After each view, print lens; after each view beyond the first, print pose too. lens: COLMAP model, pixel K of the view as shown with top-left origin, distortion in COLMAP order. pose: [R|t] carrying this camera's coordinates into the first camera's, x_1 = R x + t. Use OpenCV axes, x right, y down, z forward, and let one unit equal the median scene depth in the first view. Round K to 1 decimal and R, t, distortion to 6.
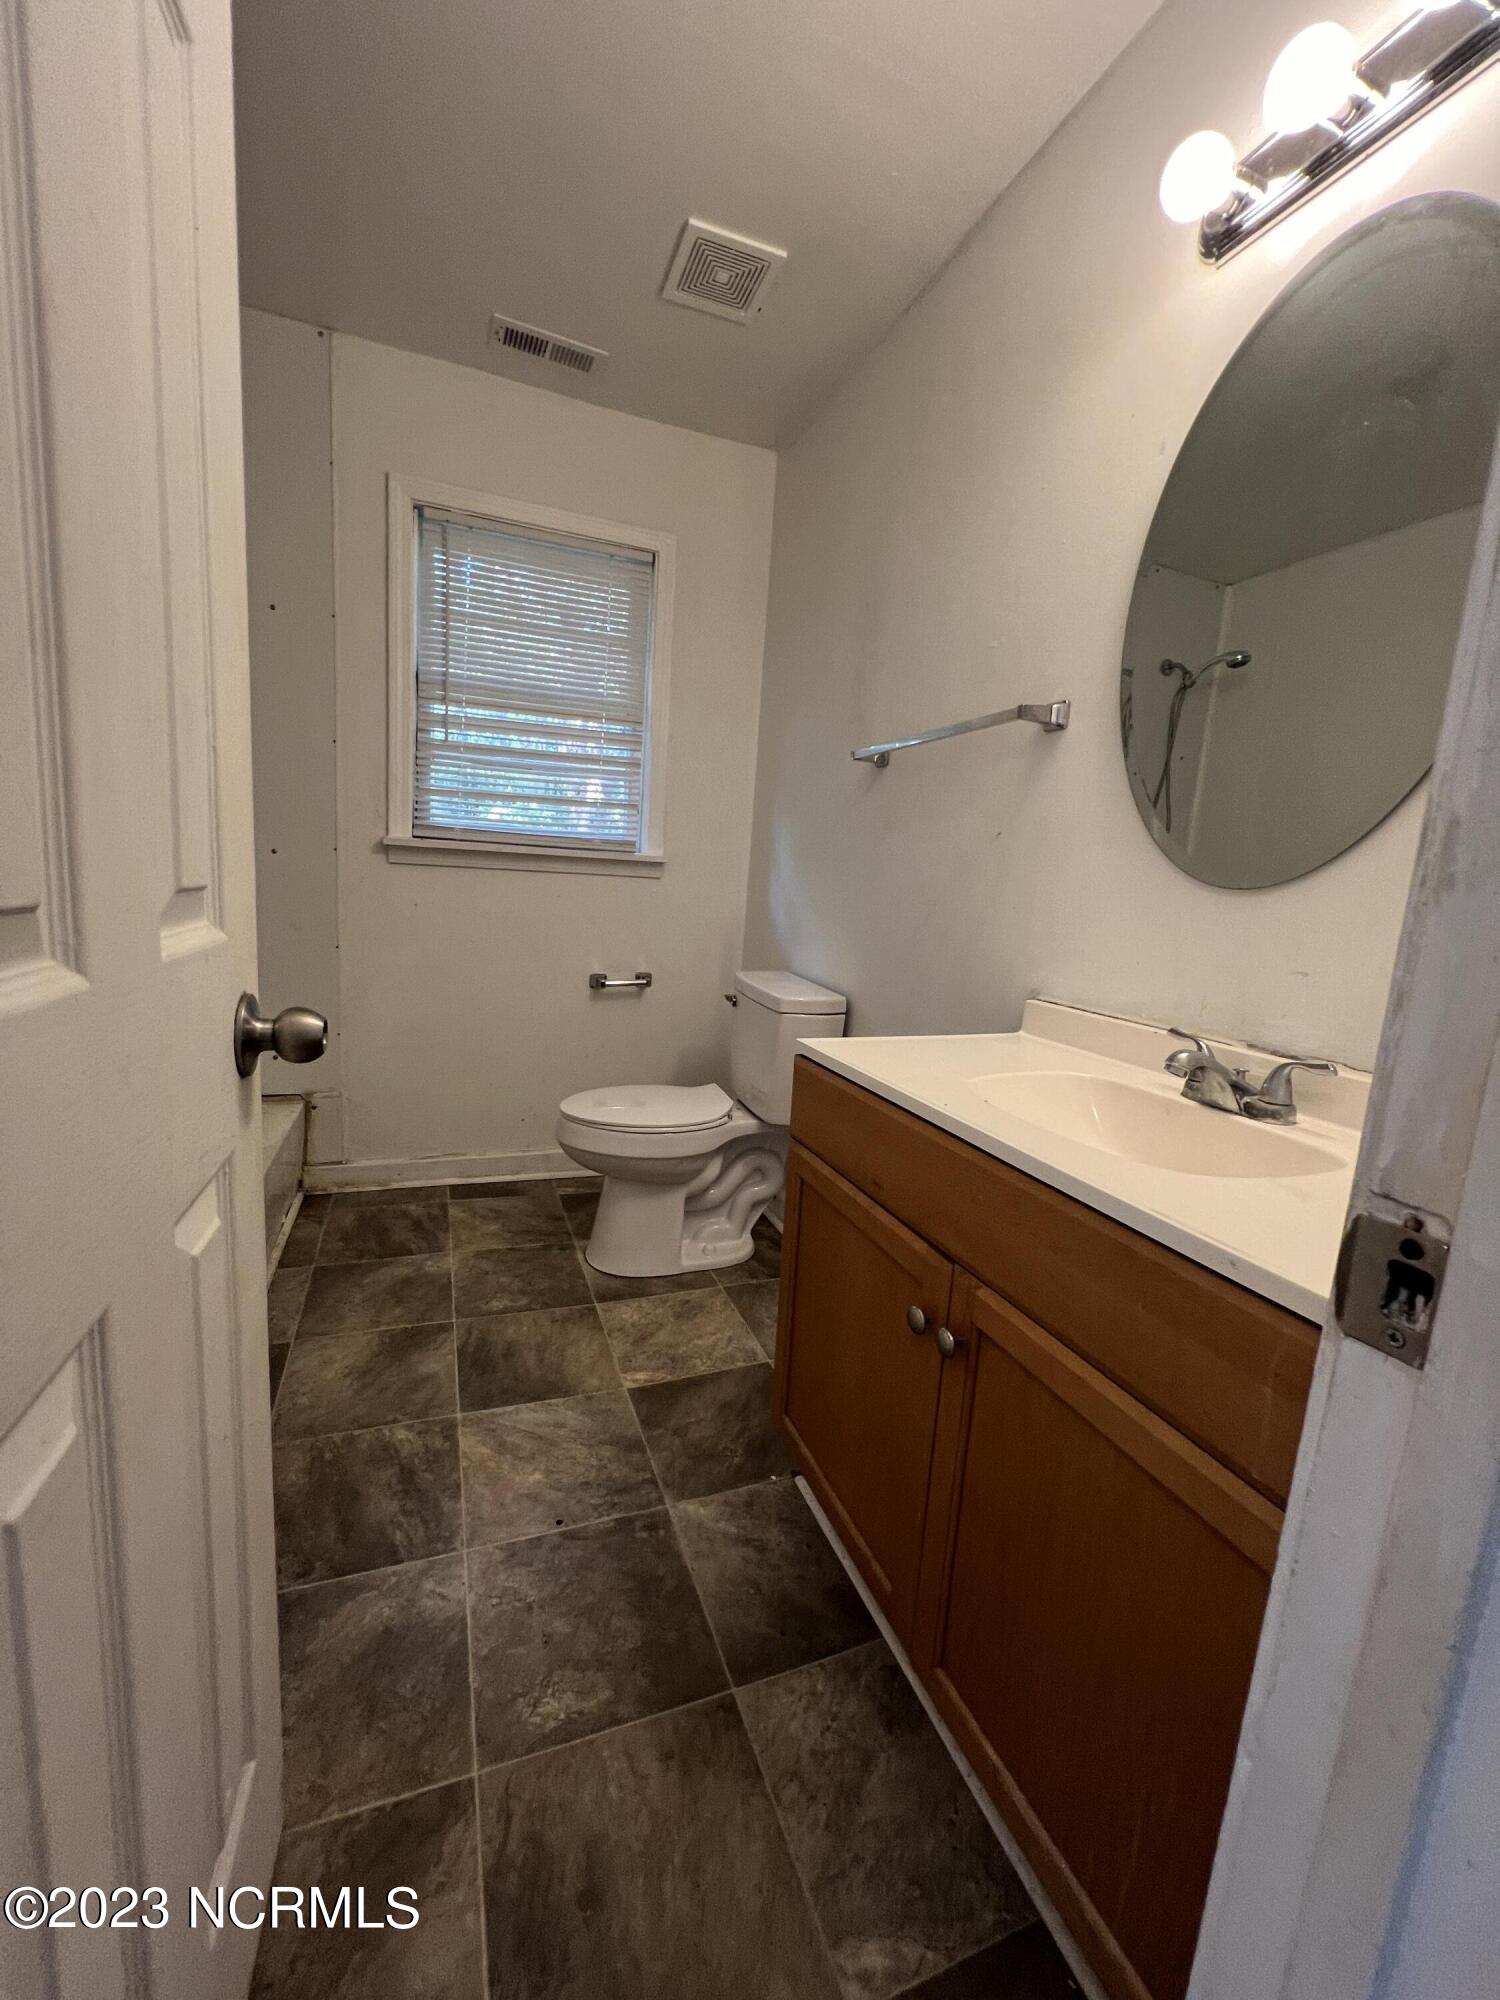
lens RADIAL K [[794.8, 0, 750.2], [0, 794.8, 1003.2], [0, 0, 1]] dist [-0.002197, -0.001330]
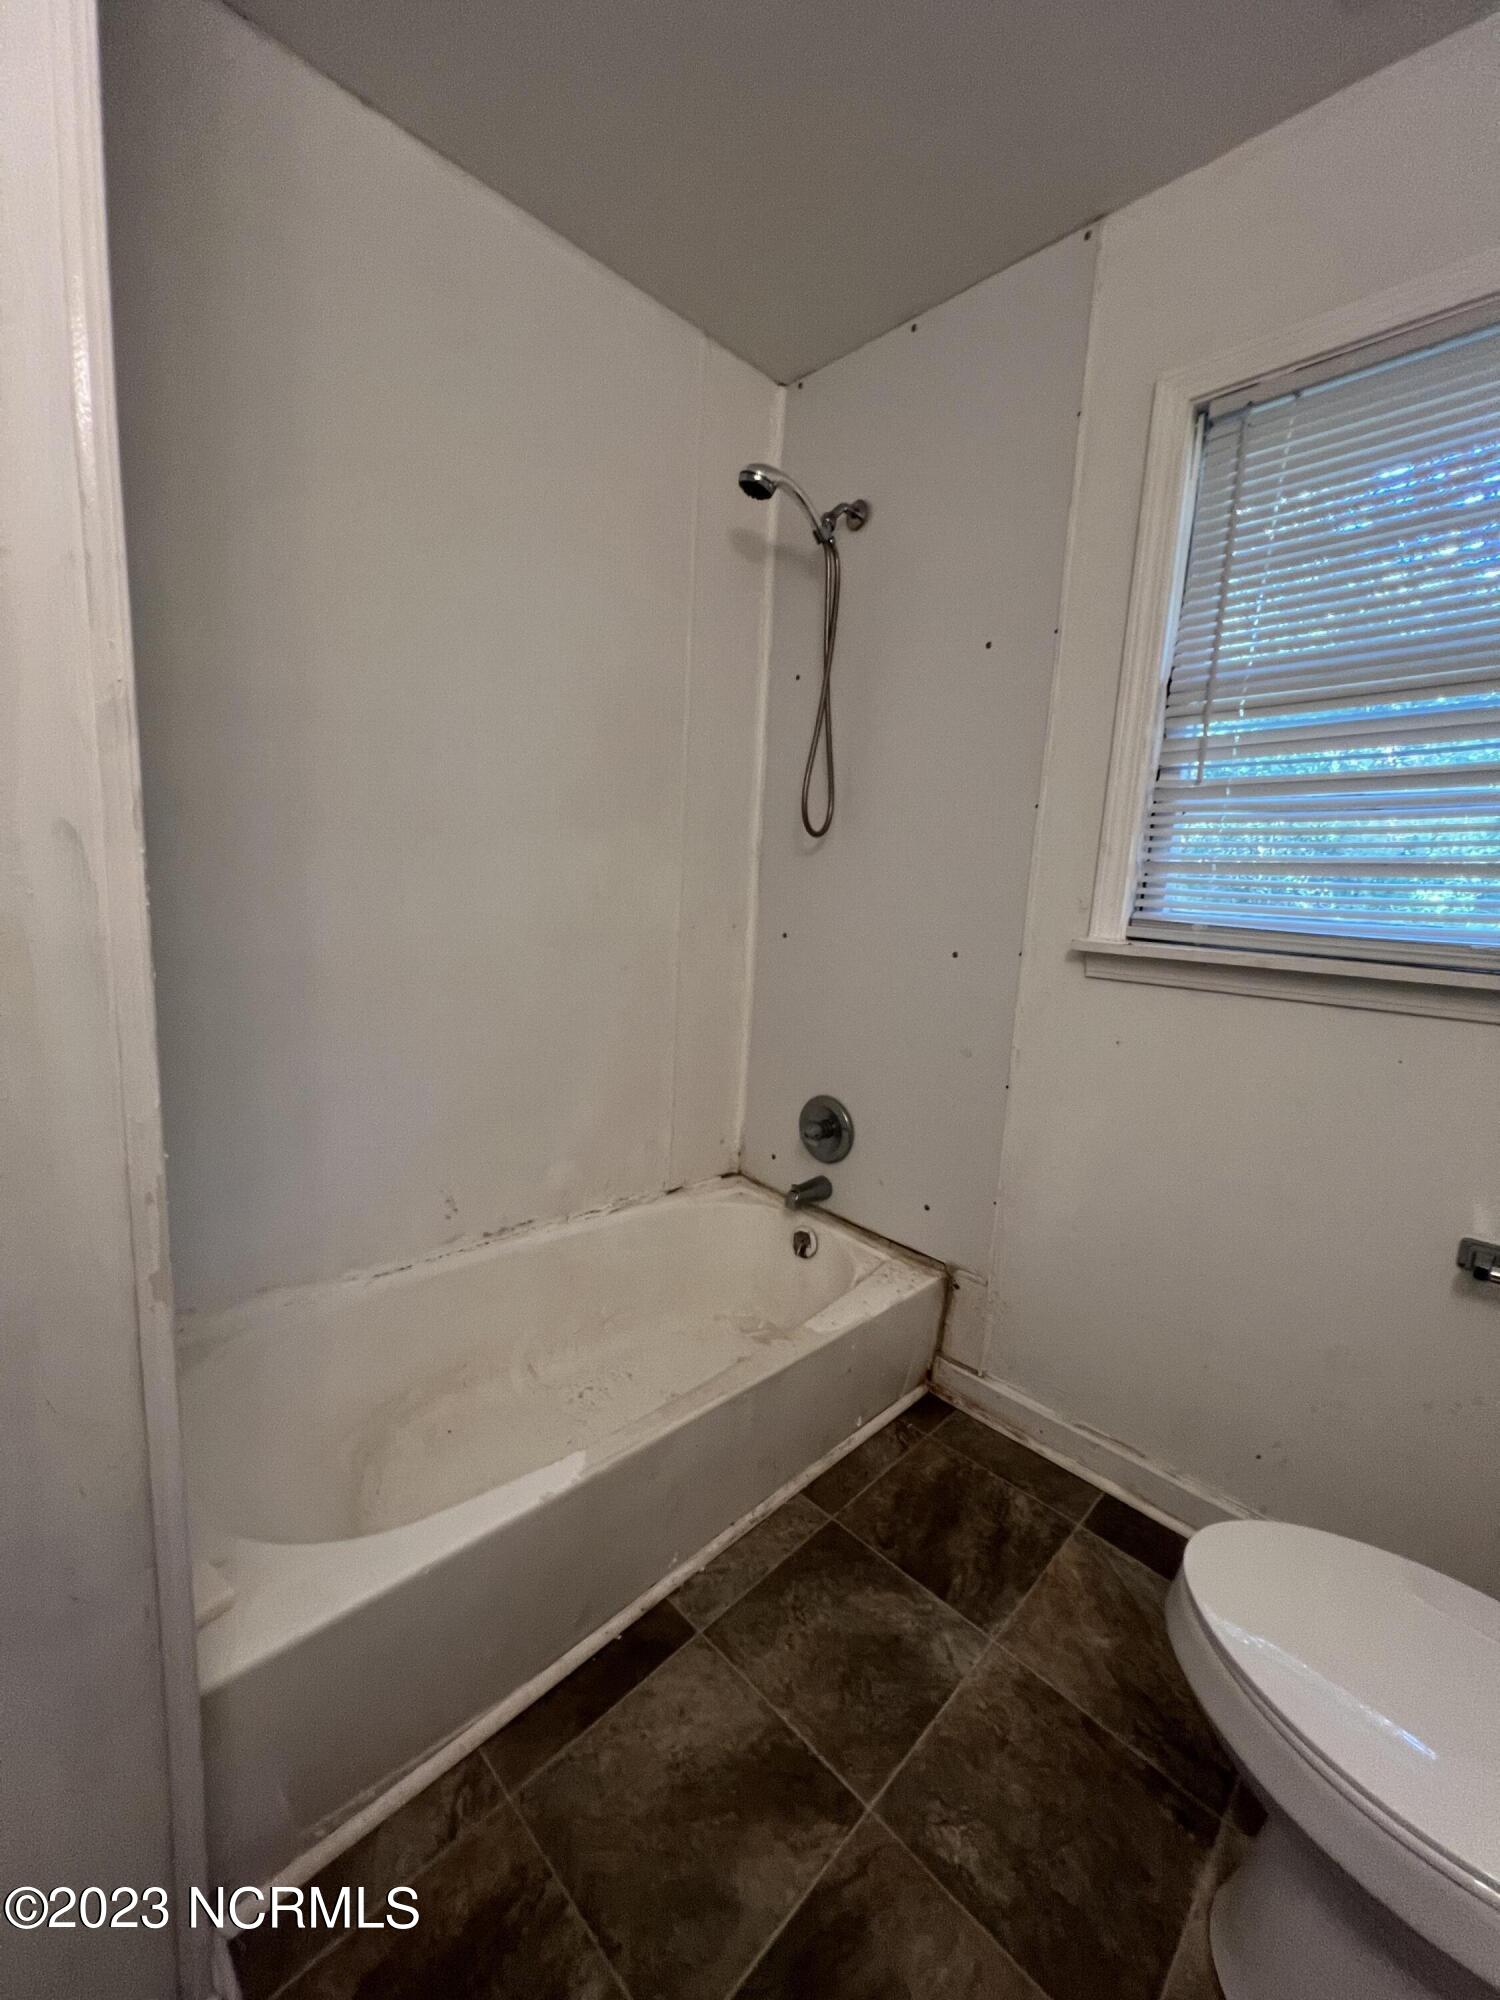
lens RADIAL K [[794.8, 0, 739.8], [0, 794.8, 1006.0], [0, 0, 1]] dist [-0.002197, -0.001330]
pose [[0.407793, 0.094381, -0.908183, 0.033010], [-0.173045, 0.984606, 0.024622, -0.119441], [0.896527, 0.147116, 0.417848, 0.468120]]
